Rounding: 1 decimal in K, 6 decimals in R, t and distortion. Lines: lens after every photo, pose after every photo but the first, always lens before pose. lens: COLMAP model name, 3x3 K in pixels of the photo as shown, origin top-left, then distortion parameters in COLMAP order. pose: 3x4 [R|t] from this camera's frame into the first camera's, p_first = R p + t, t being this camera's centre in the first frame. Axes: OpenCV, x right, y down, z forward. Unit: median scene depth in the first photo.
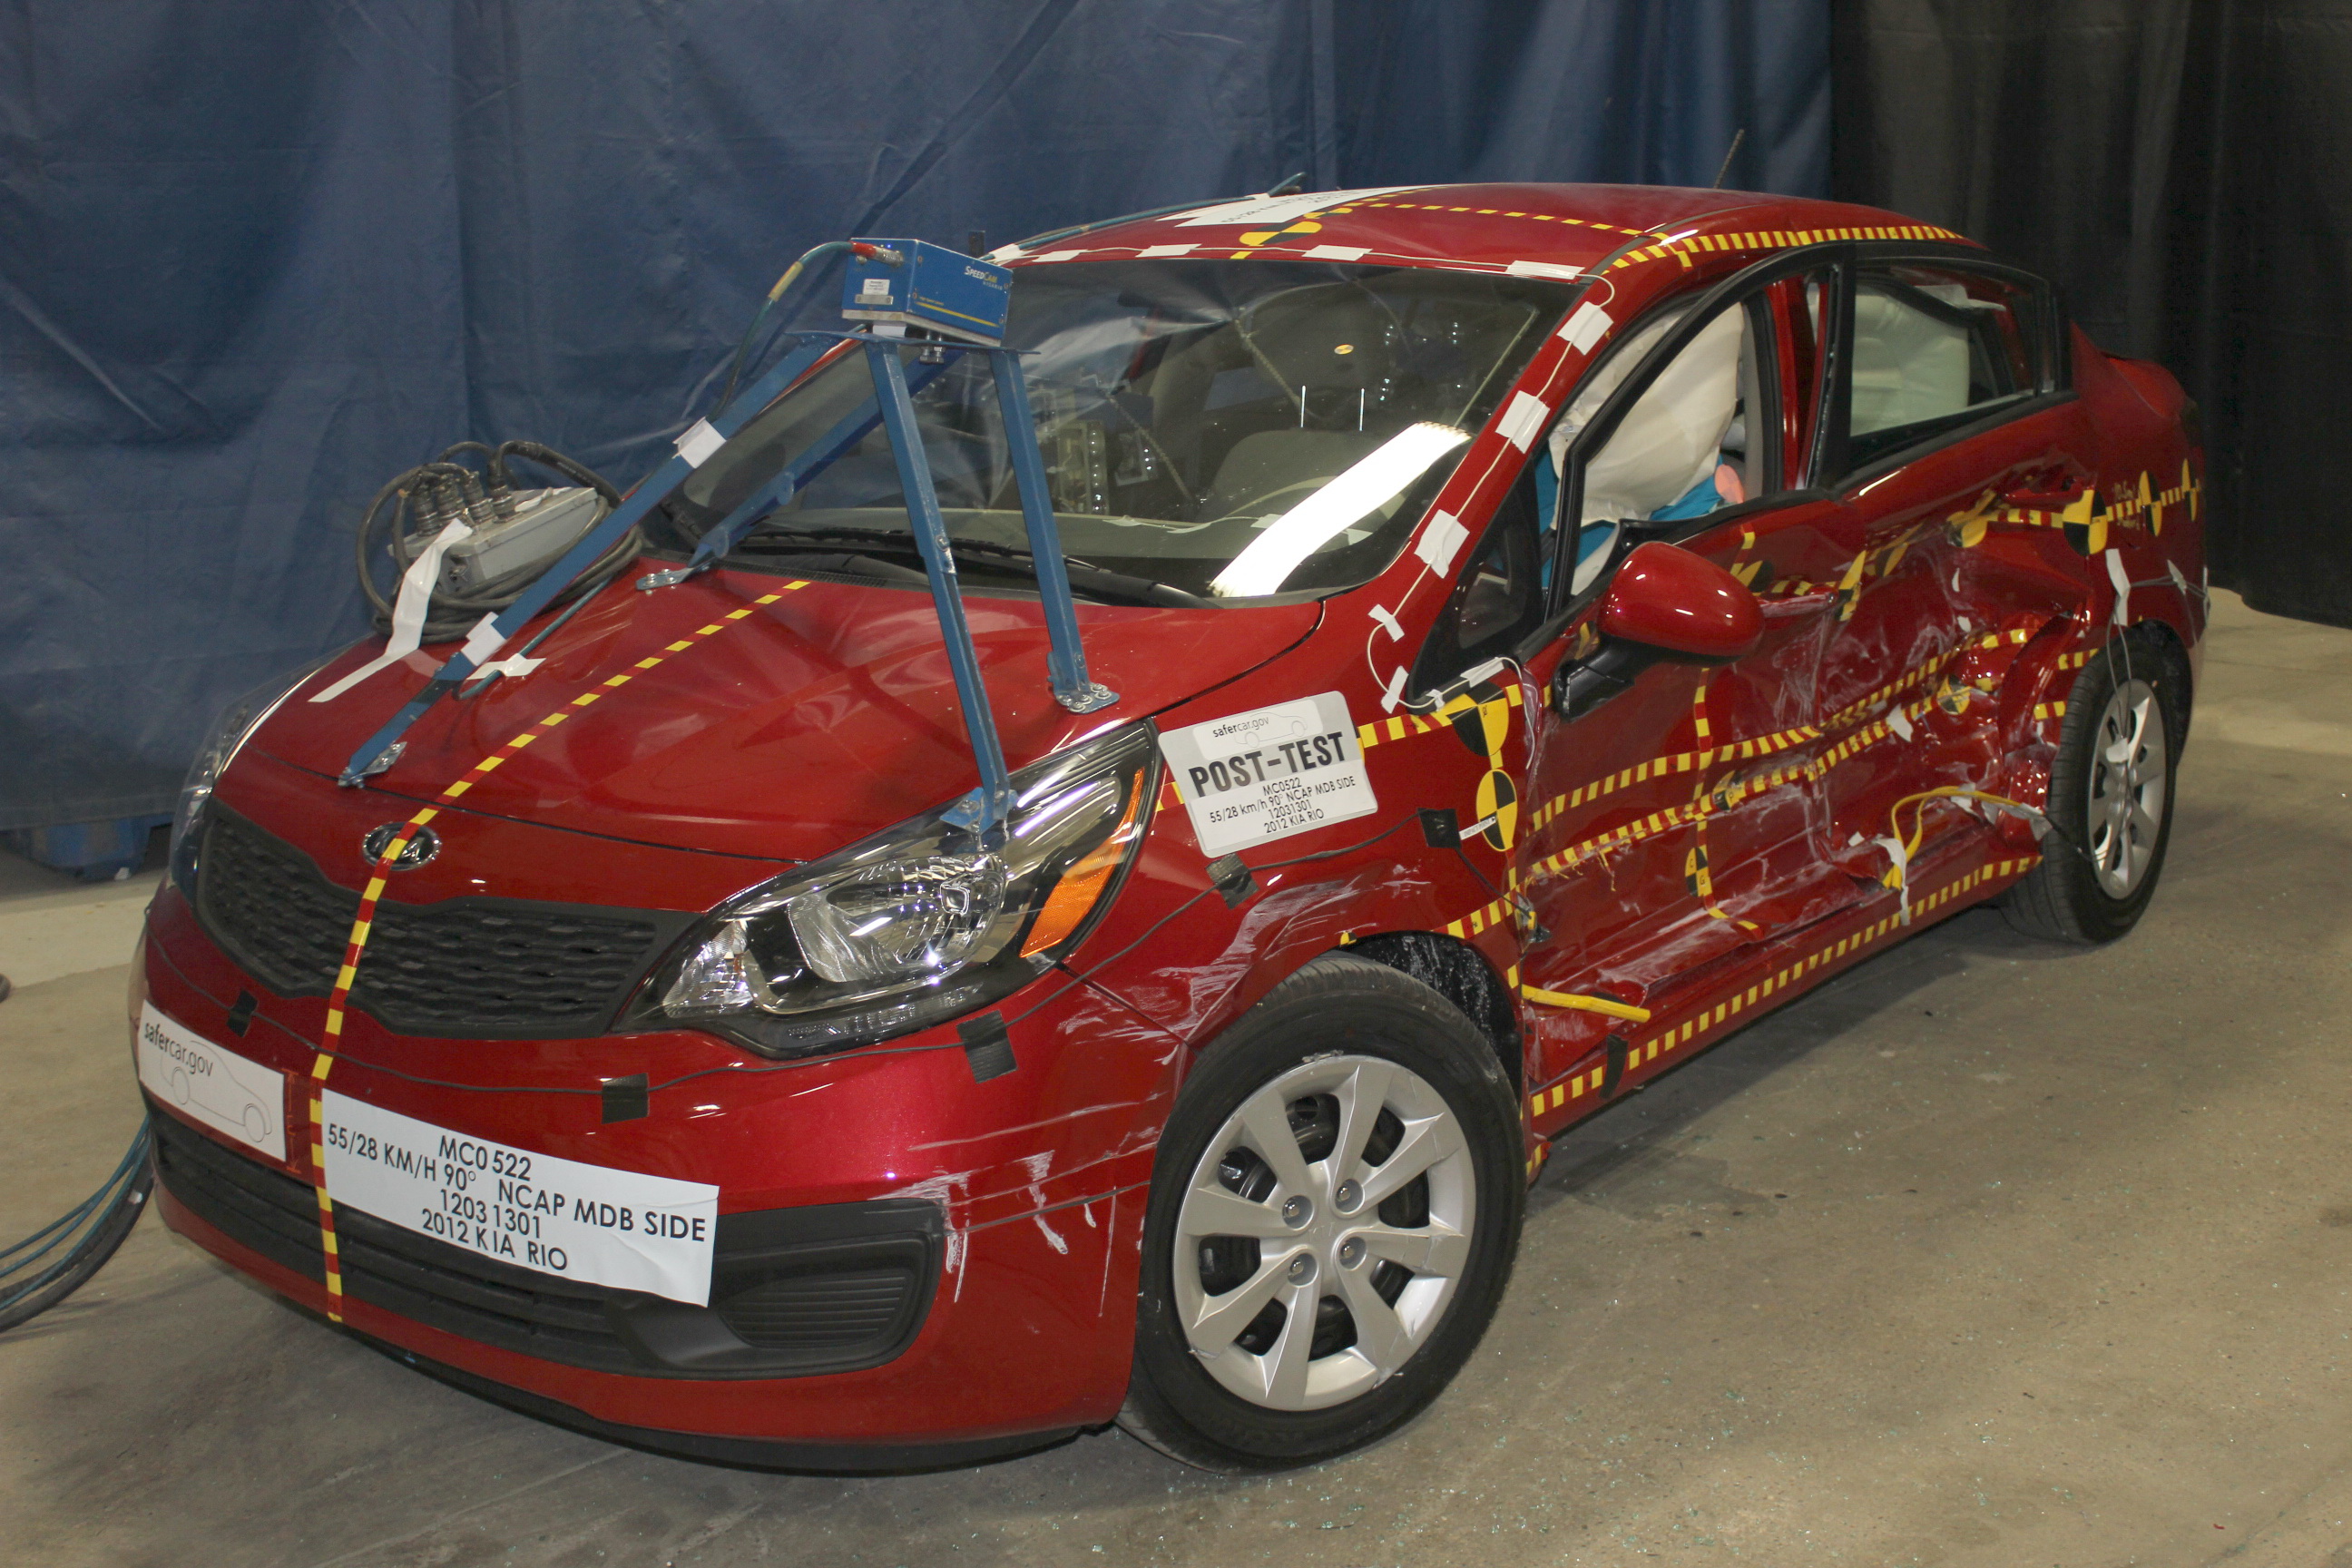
lens RADIAL K [[2743.9, 0, 1176.0], [0, 2743.9, 784.0], [0, 0, 1]] dist [-0.039878, 0.010544]
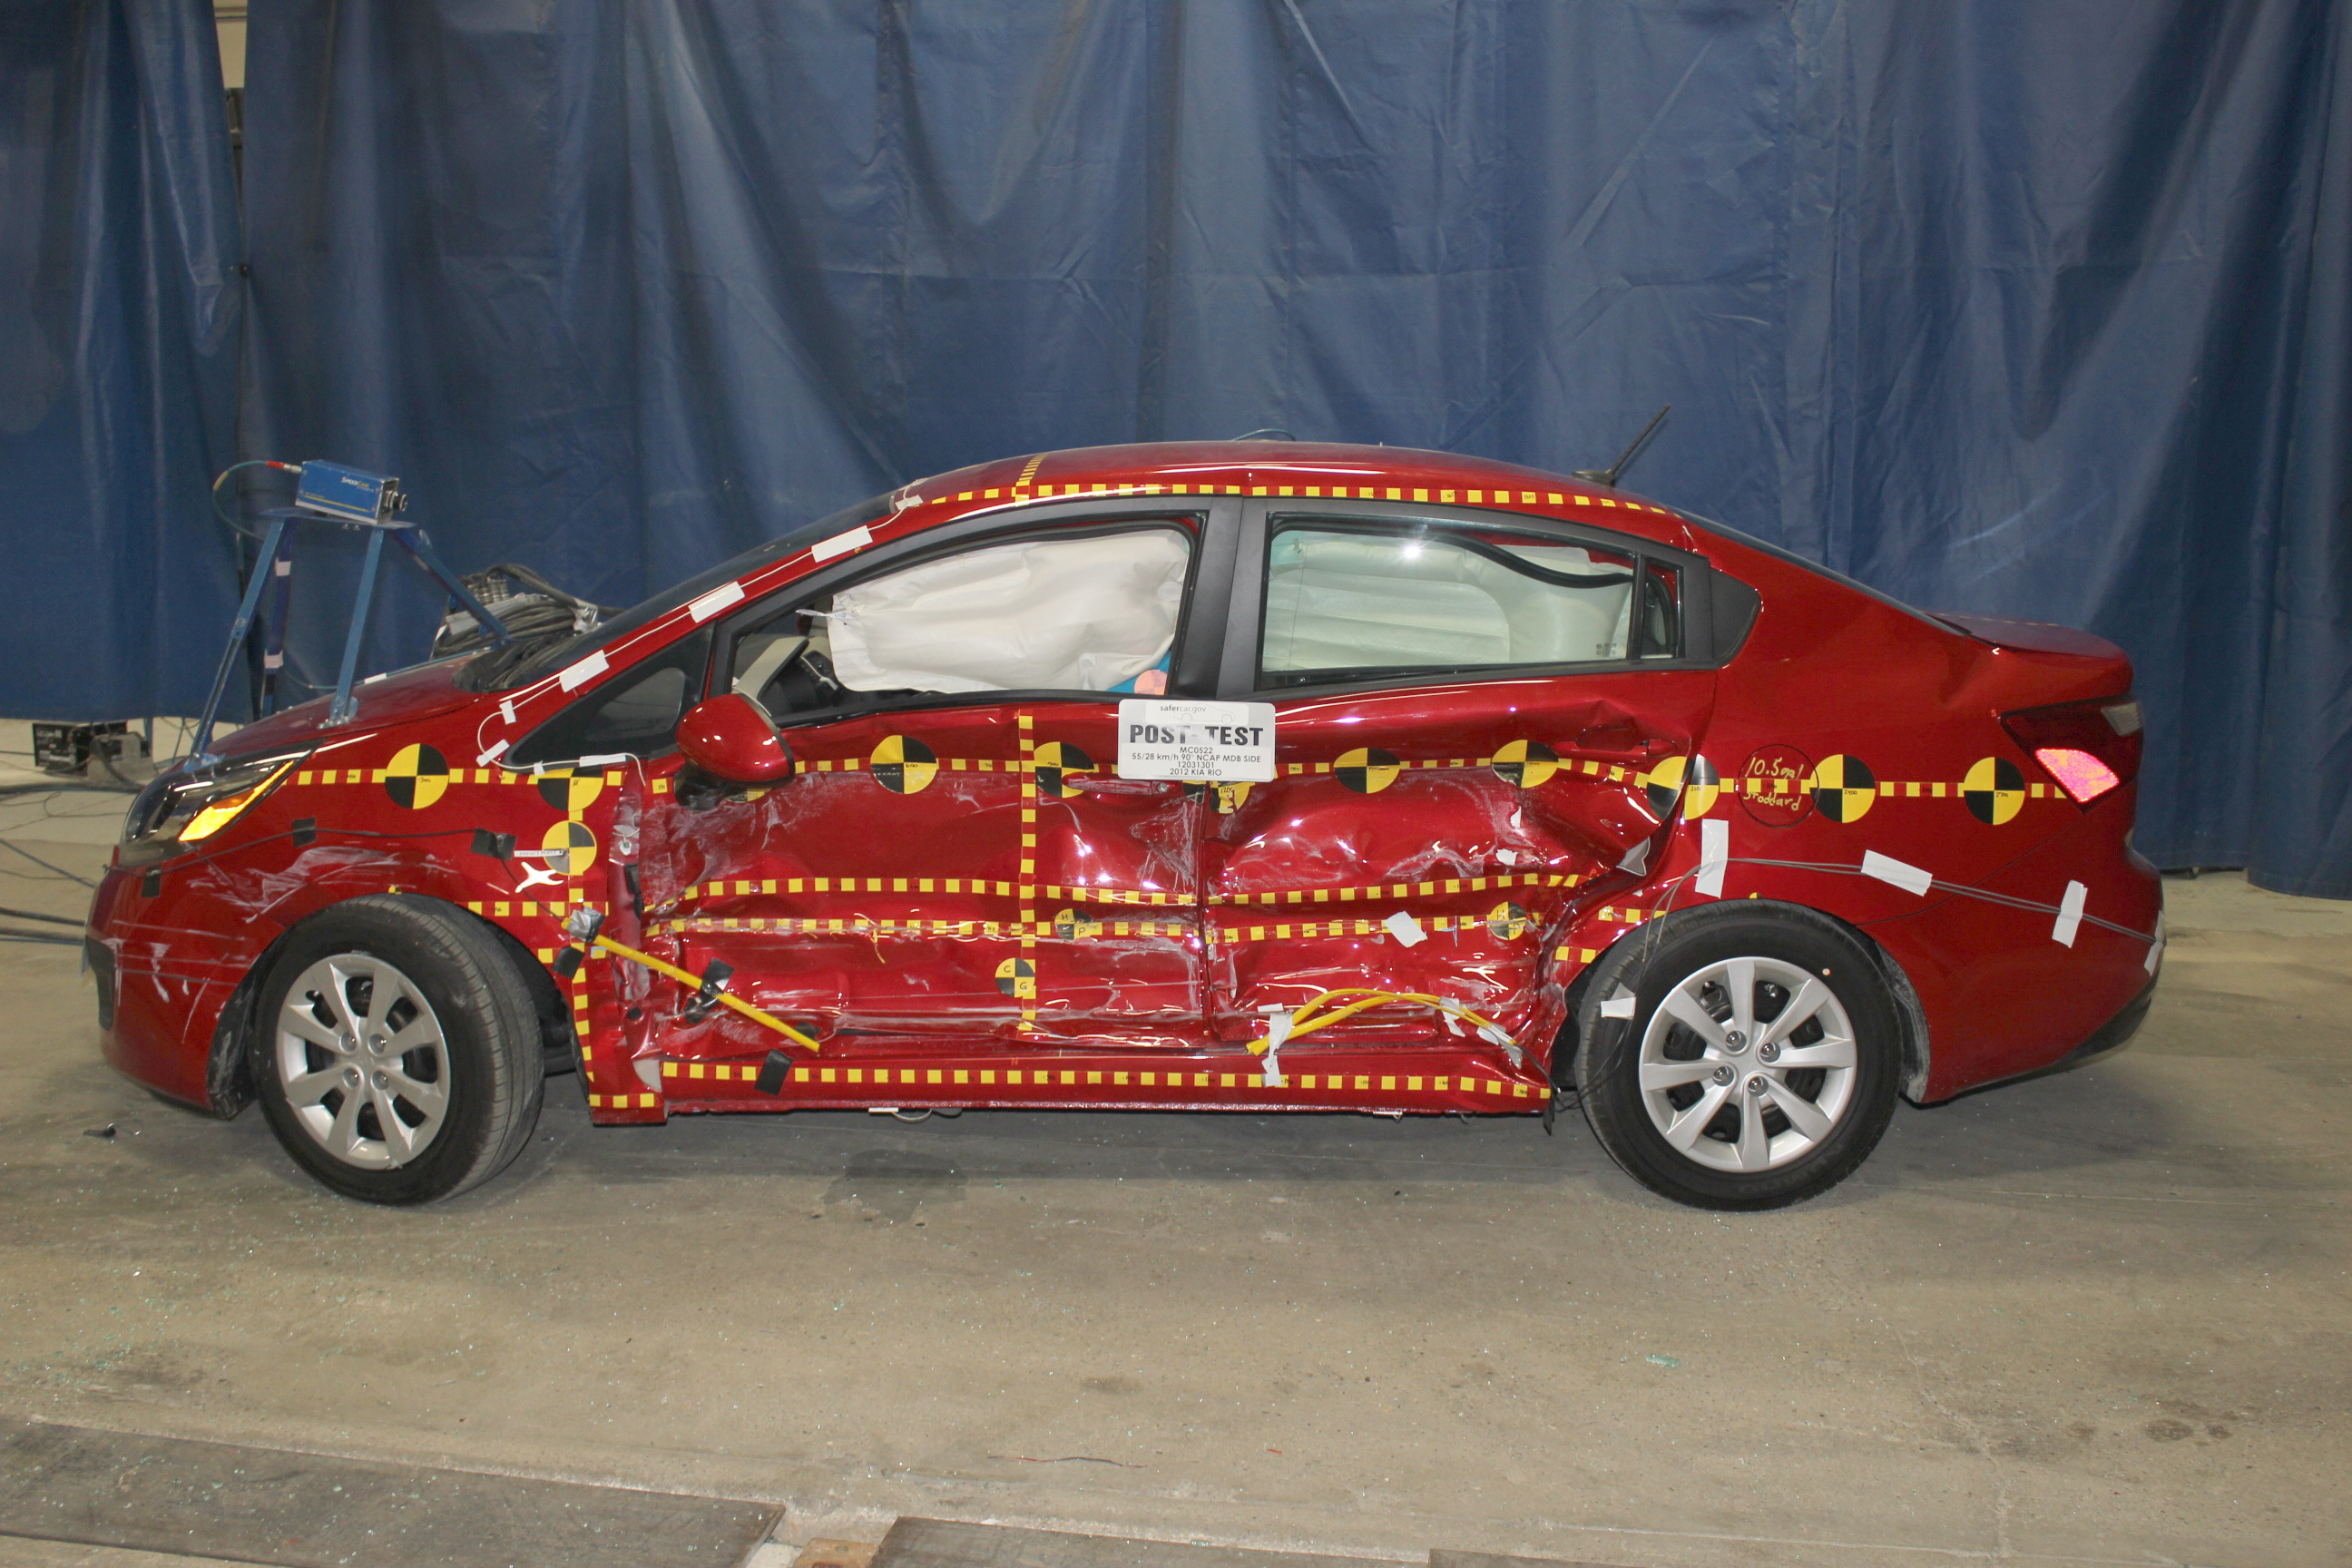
lens RADIAL K [[2212.5, 0, 1176.0], [0, 2212.5, 784.0], [0, 0, 1]] dist [-0.158800, 0.249209]
pose [[0.603224, 0.154679, -0.782429, 1.447846], [-0.190758, 0.980522, 0.046773, -0.167342], [0.774424, 0.121040, 0.620981, 0.578761]]
